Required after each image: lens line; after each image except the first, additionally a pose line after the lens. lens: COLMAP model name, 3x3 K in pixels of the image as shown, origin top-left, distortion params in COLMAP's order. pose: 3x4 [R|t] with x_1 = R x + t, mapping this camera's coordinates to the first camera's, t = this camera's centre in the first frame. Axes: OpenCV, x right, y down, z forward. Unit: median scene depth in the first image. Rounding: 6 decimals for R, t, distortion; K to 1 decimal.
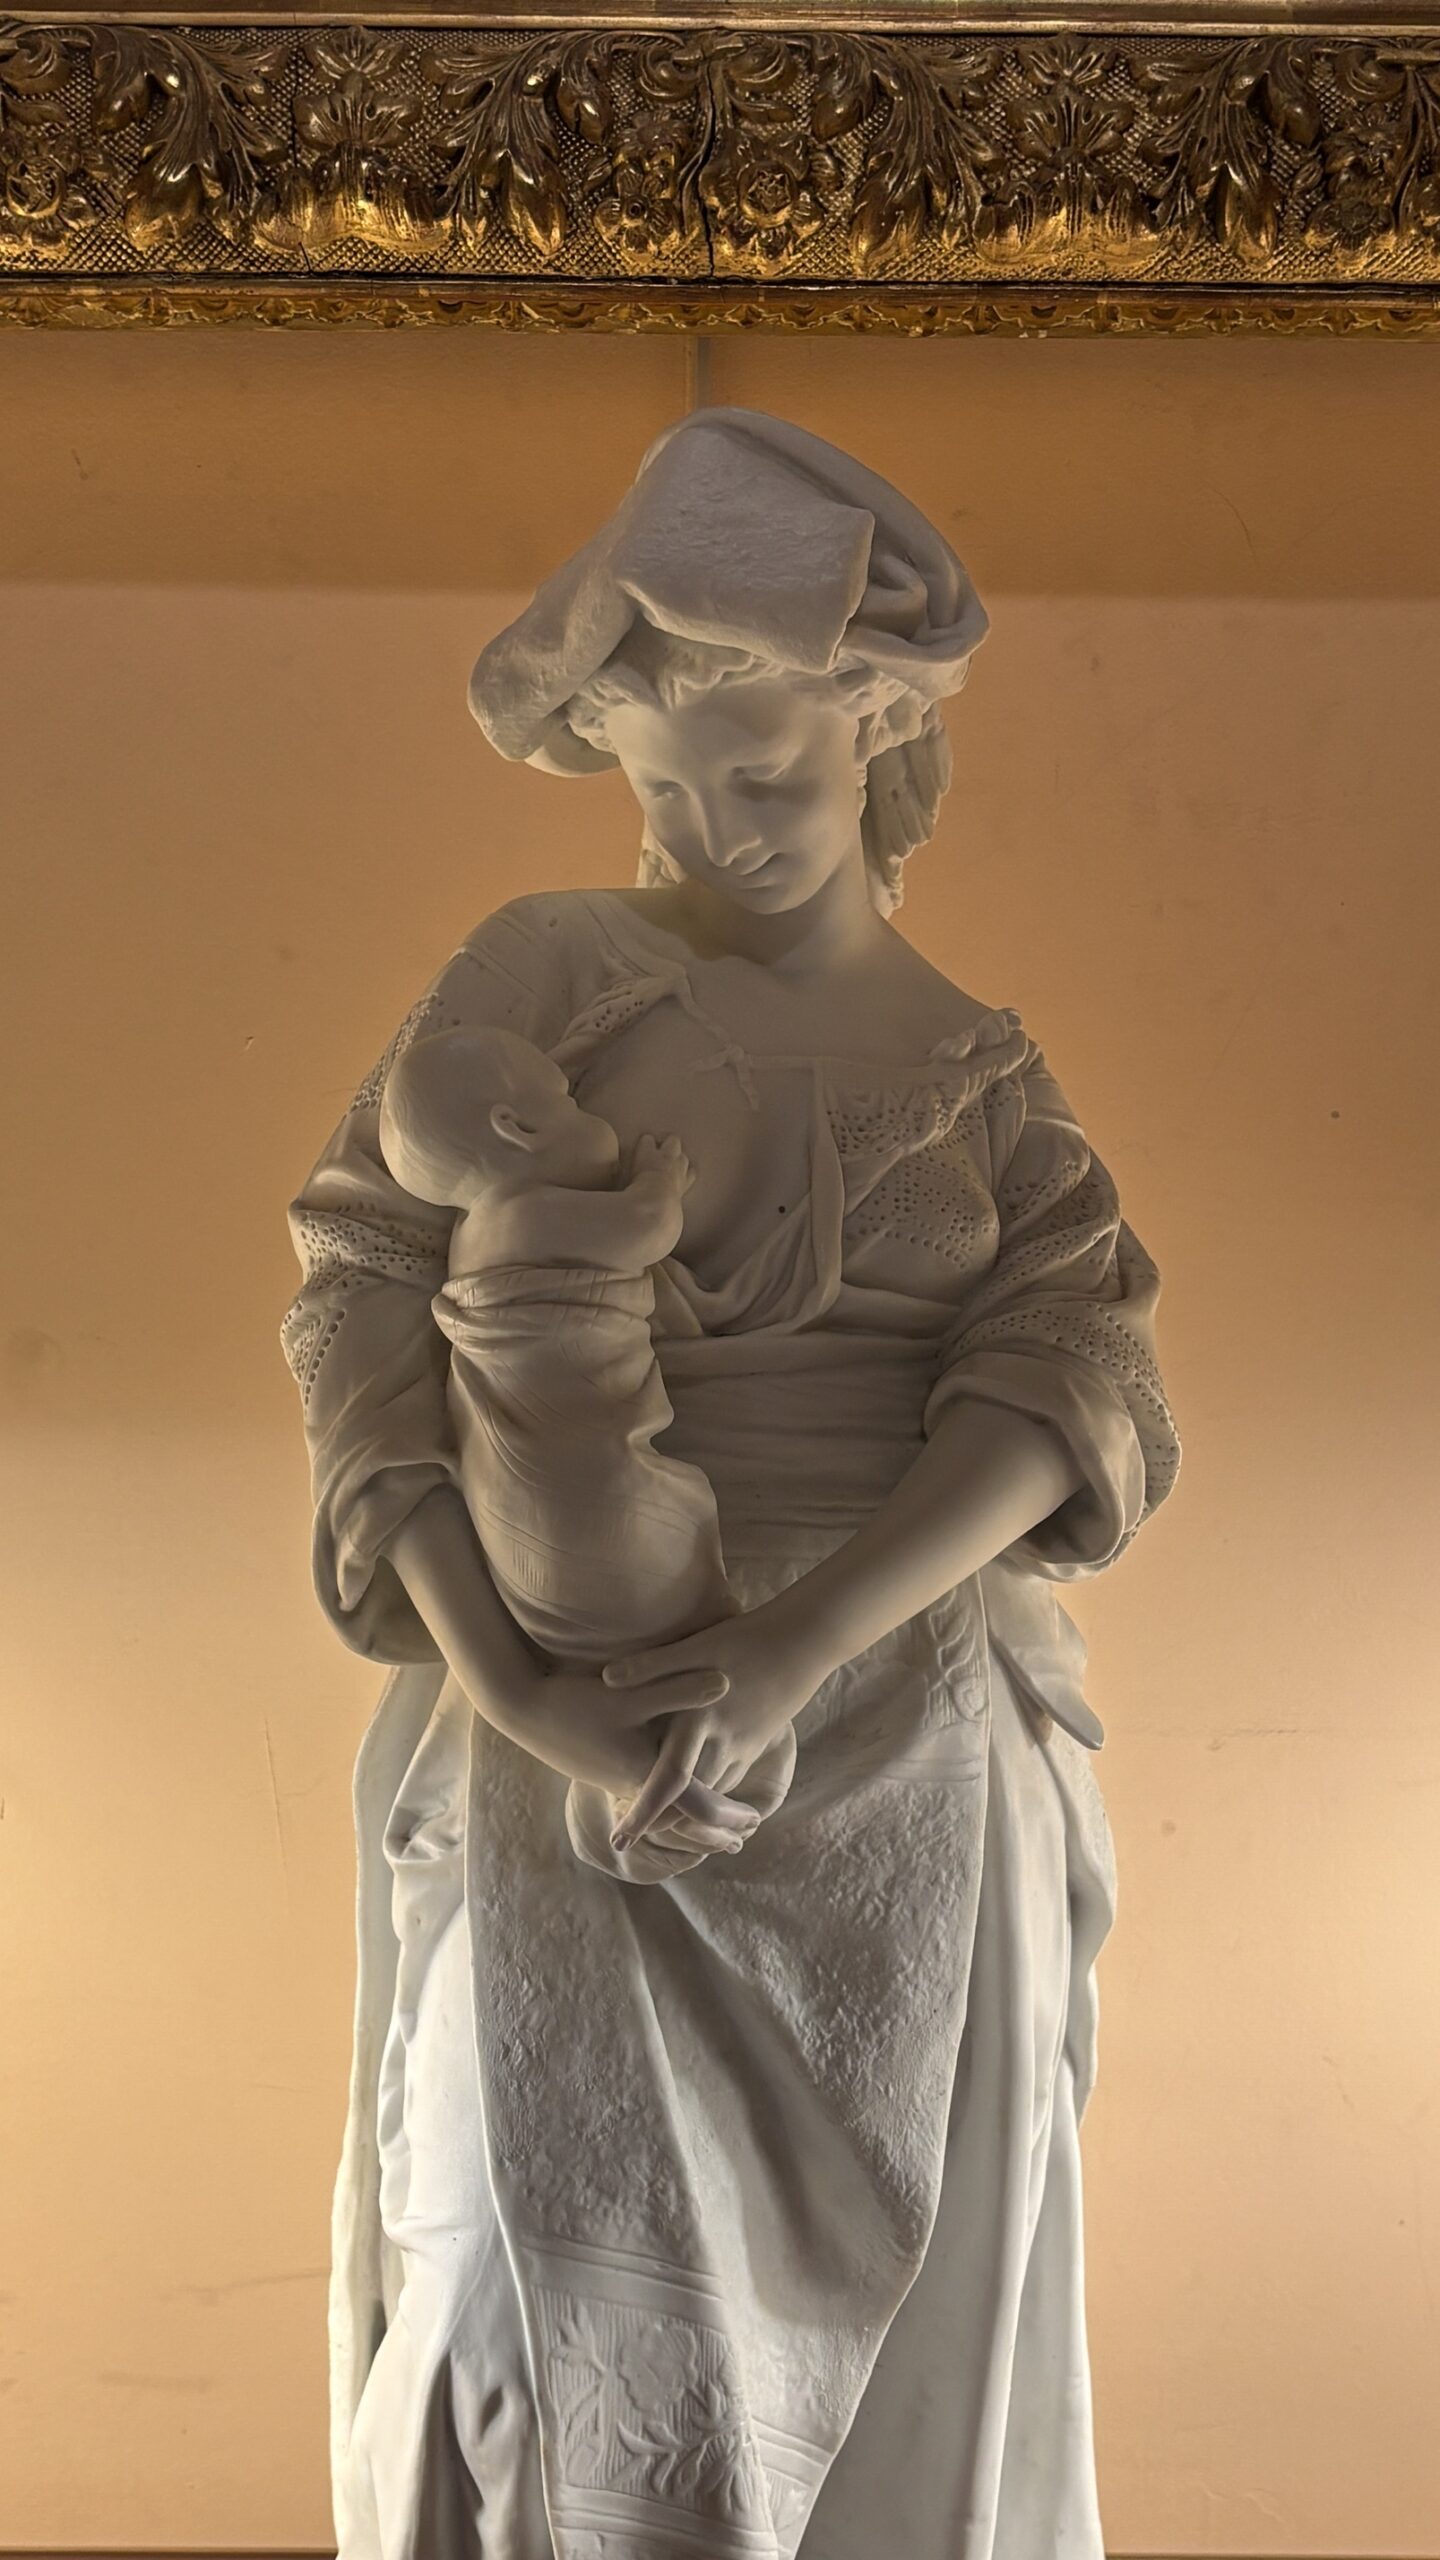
lens RADIAL K [[3195.8, 0, 691.1], [0, 3195.8, 1257.5], [0, 0, 1]] dist [0.172314, -0.614018]
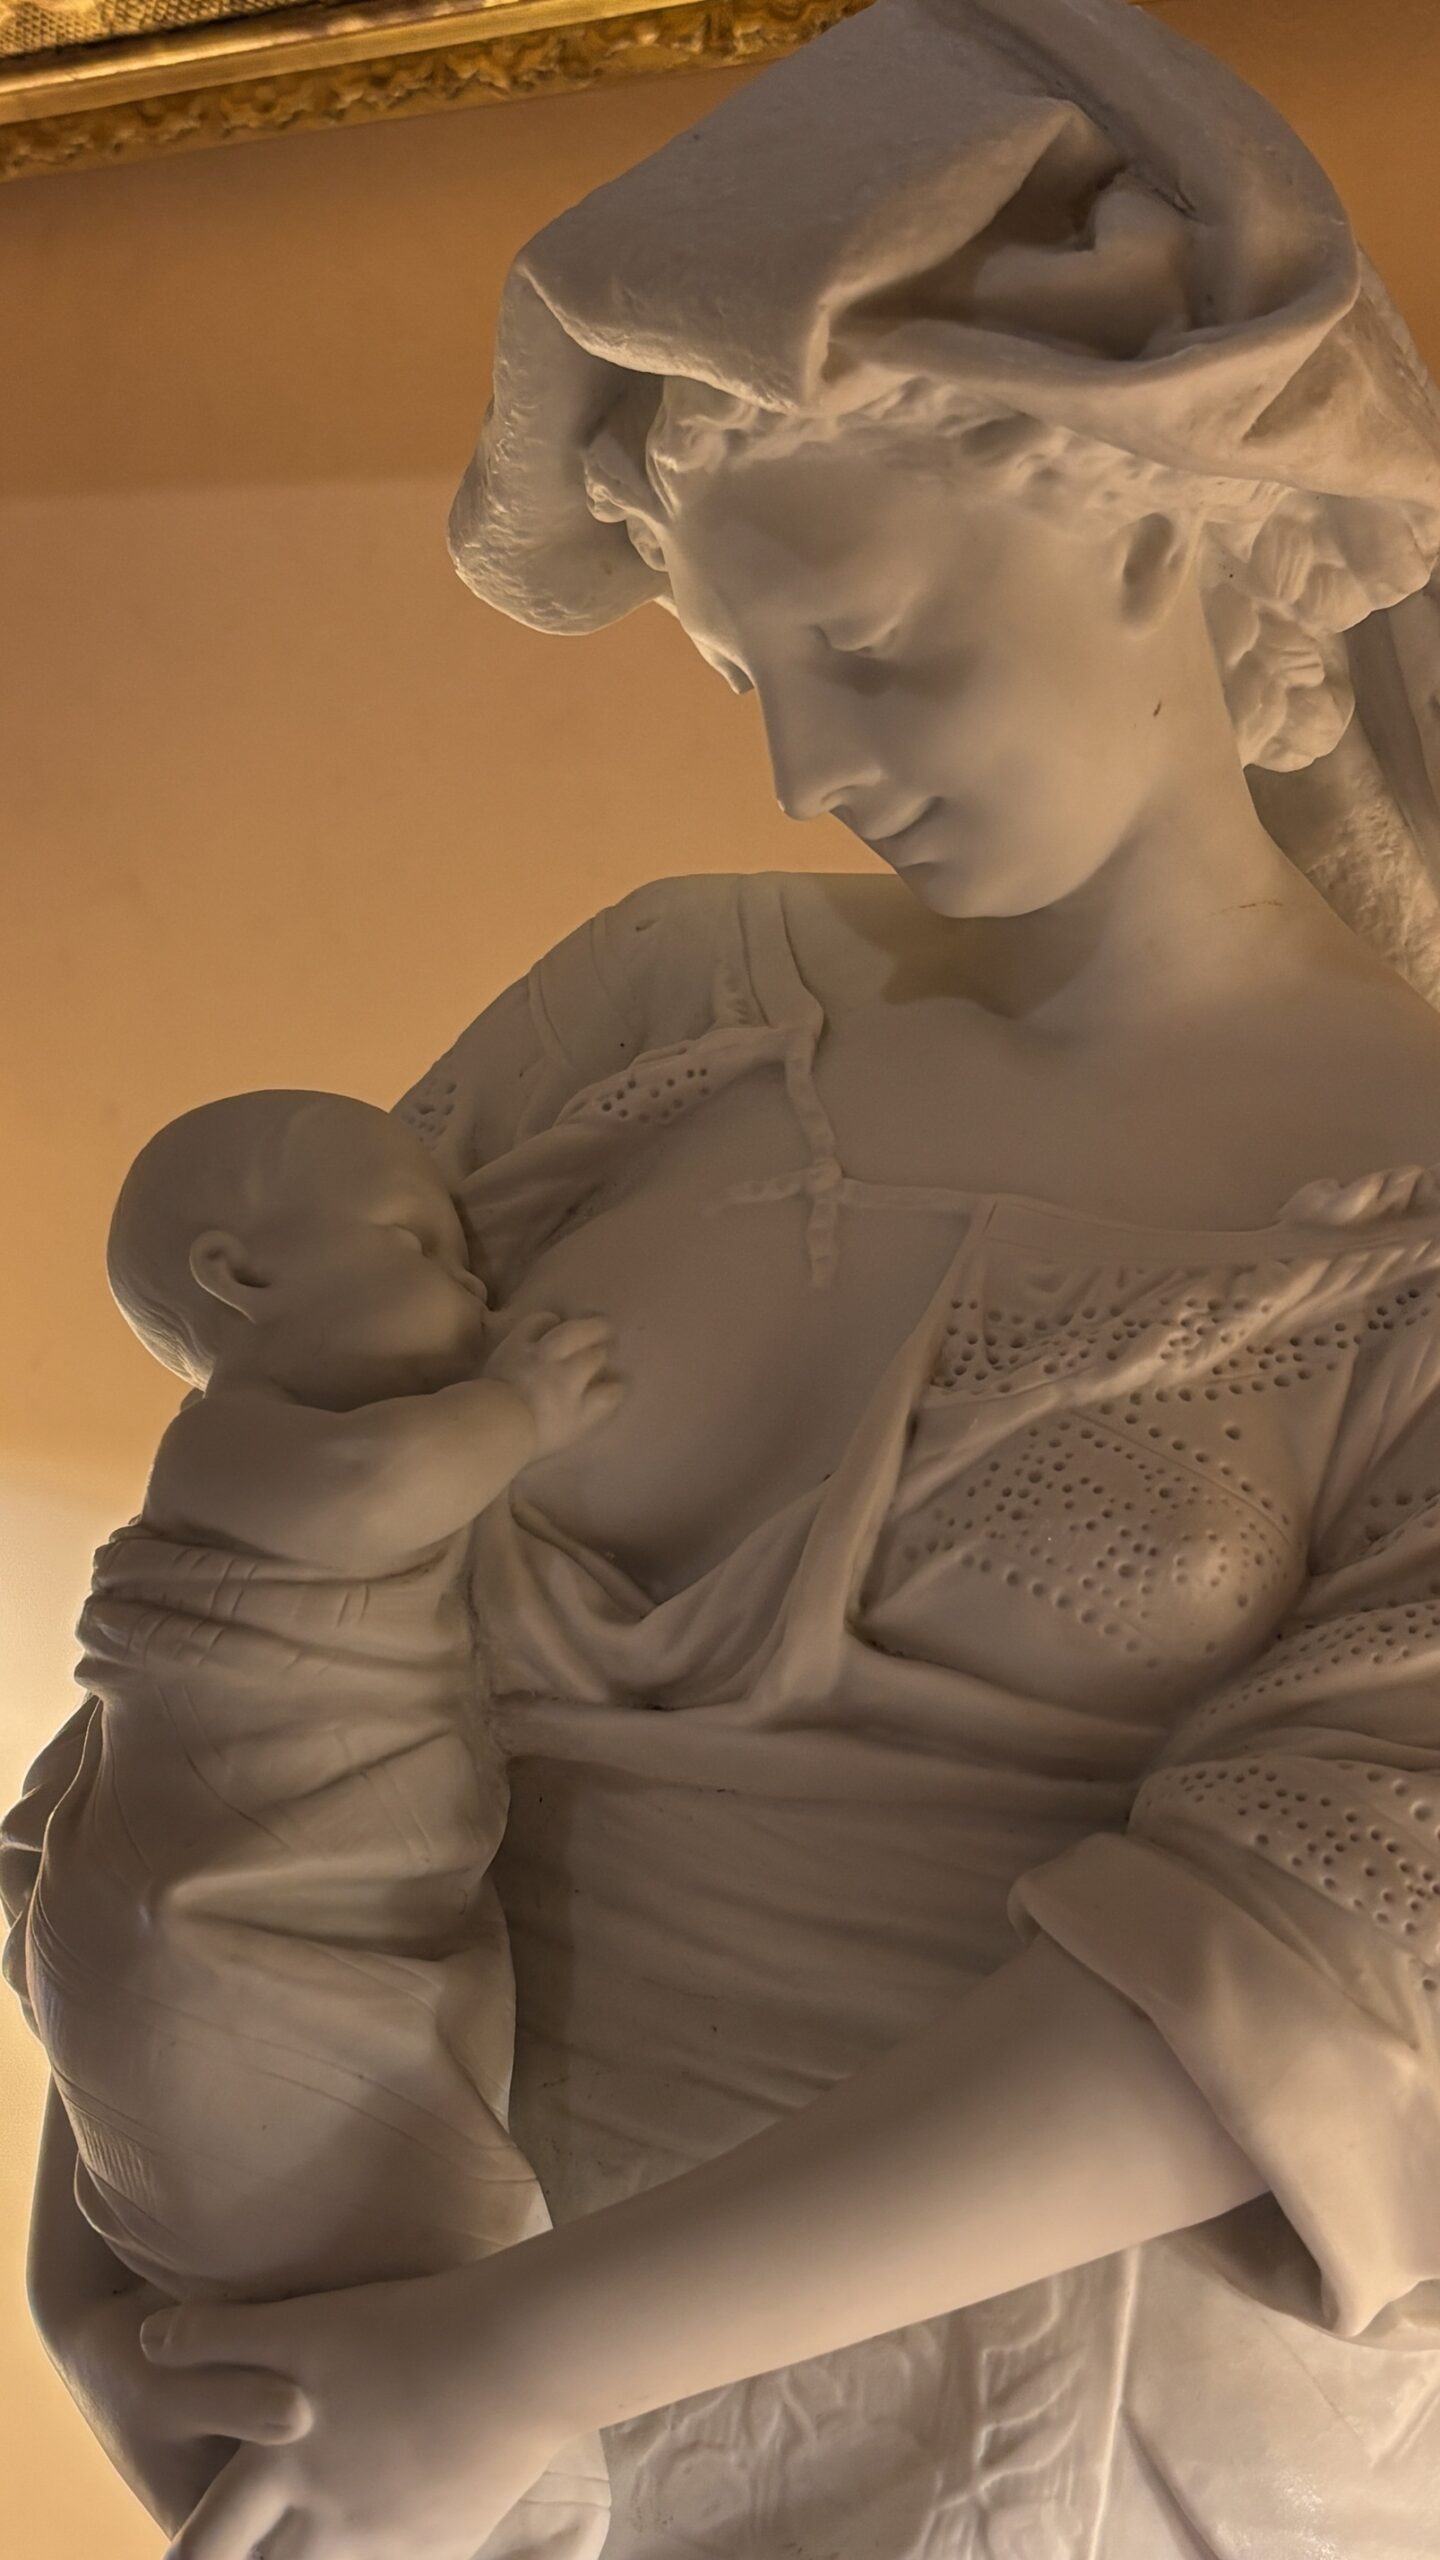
lens RADIAL K [[3230.7, 0, 720.0], [0, 3230.7, 1280.0], [0, 0, 1]] dist [0.173828, -0.645416]
pose [[0.799183, 0.091304, -0.594113, 0.284686], [-0.104075, 0.994487, 0.012835, -0.046309], [0.592009, 0.051575, 0.804279, 0.501911]]
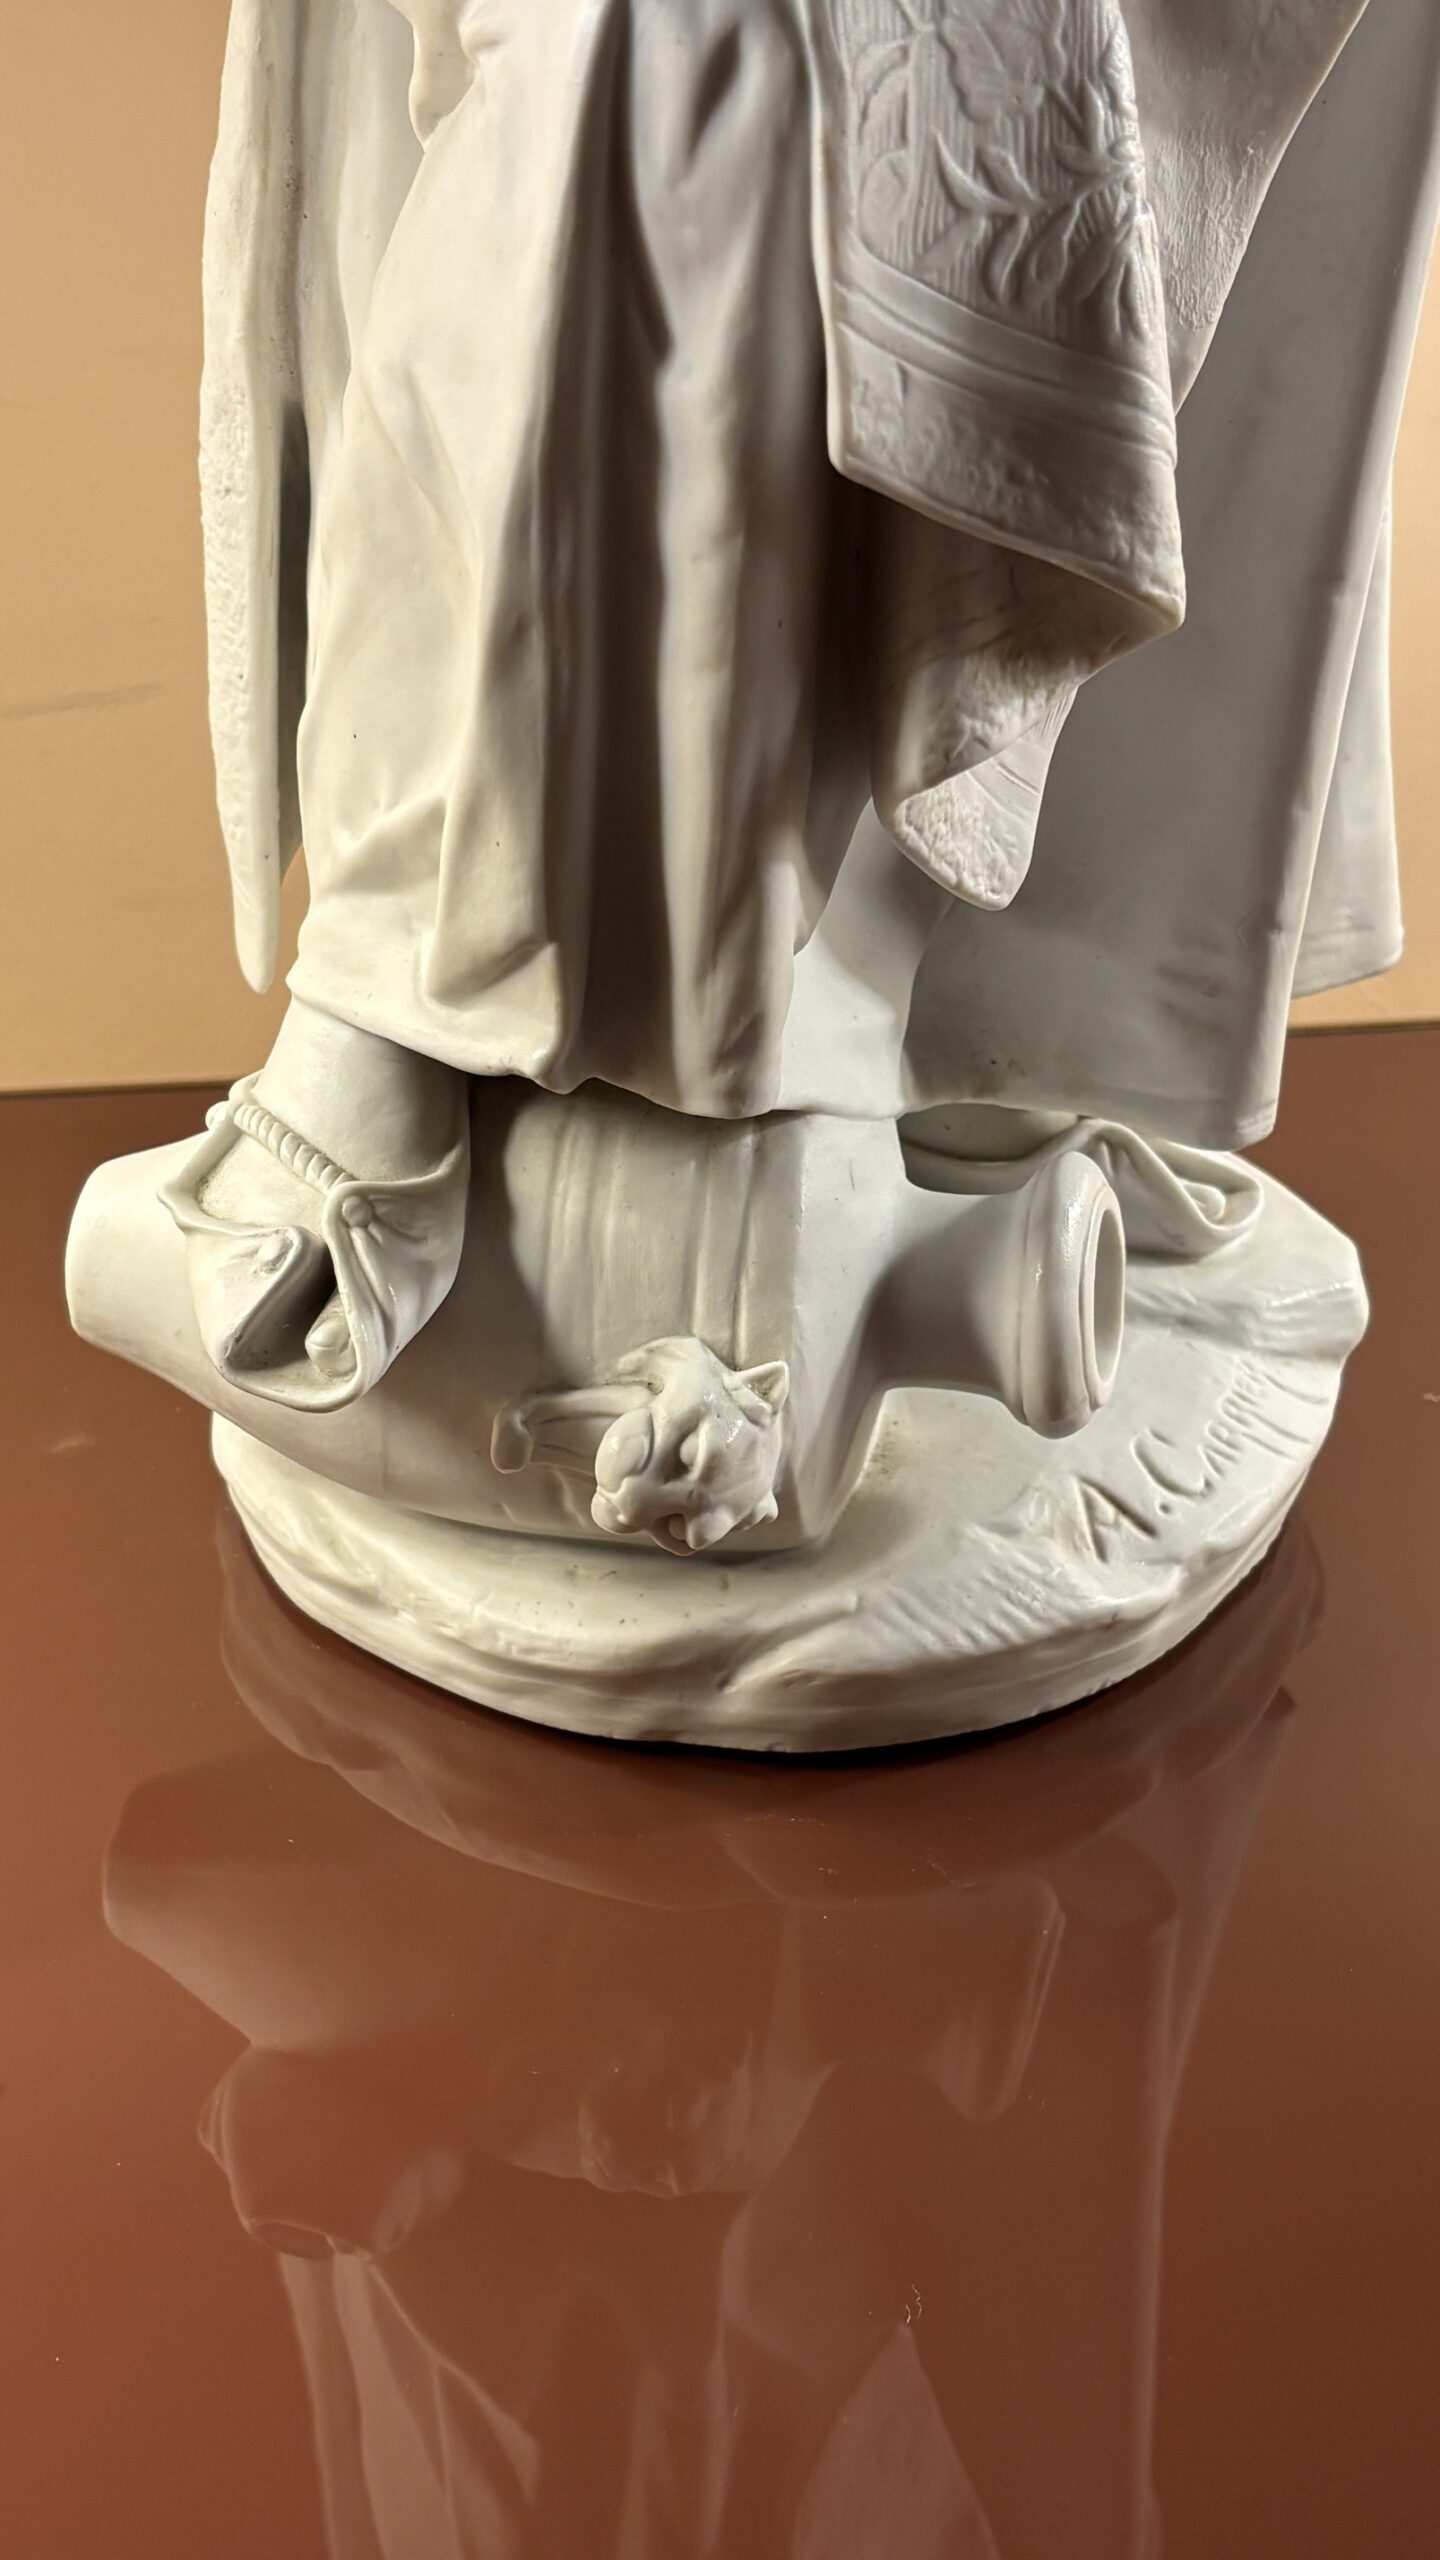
lens RADIAL K [[3405.8, 0, 720.0], [0, 3405.8, 1280.0], [0, 0, 1]] dist [0.036106, 0.029876]
pose [[0.984810, -0.073175, 0.157466, -0.135691], [0.031653, 0.967325, 0.251558, 0.337197], [-0.170729, -0.242752, 0.954947, 0.354059]]
